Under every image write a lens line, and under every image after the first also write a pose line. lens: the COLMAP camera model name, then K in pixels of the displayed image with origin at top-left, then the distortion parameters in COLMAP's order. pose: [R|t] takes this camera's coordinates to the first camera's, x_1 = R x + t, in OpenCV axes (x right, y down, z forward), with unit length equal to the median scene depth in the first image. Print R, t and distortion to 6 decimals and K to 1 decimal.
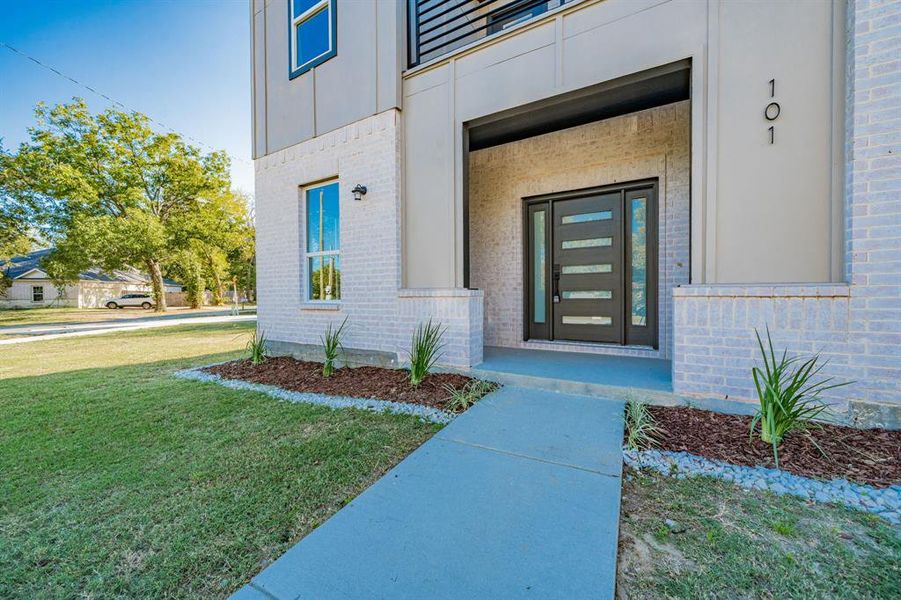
lens RADIAL K [[342.7, 0, 447.7], [0, 342.7, 302.9], [0, 0, 1]] dist [-0.001505, 0.000048]
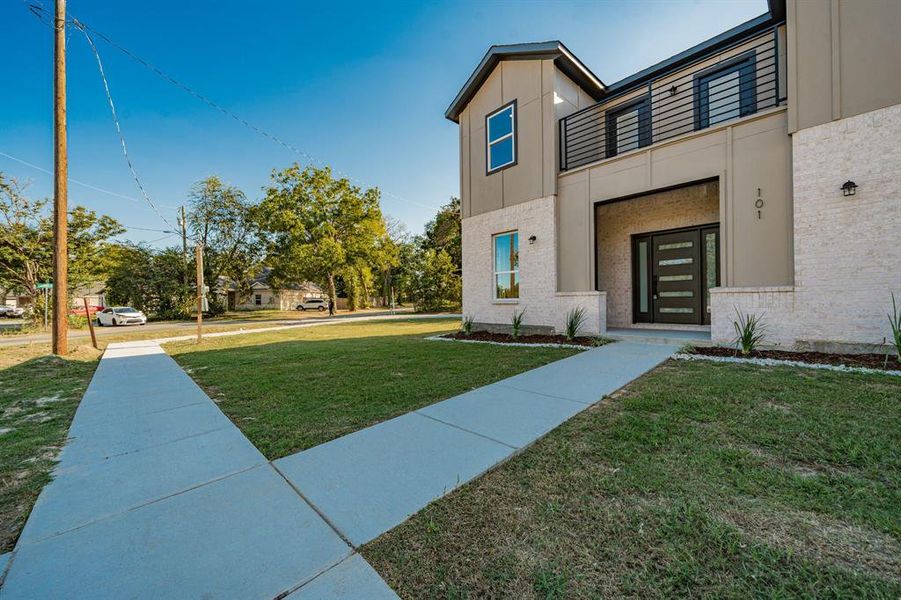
lens RADIAL K [[342.7, 0, 451.6], [0, 342.7, 299.2], [0, 0, 1]] dist [-0.001505, 0.000048]
pose [[0.956478, -0.003903, -0.291778, -0.122066], [-0.004448, 0.999599, -0.027951, 0.046721], [0.291771, 0.028032, 0.956077, -0.787848]]
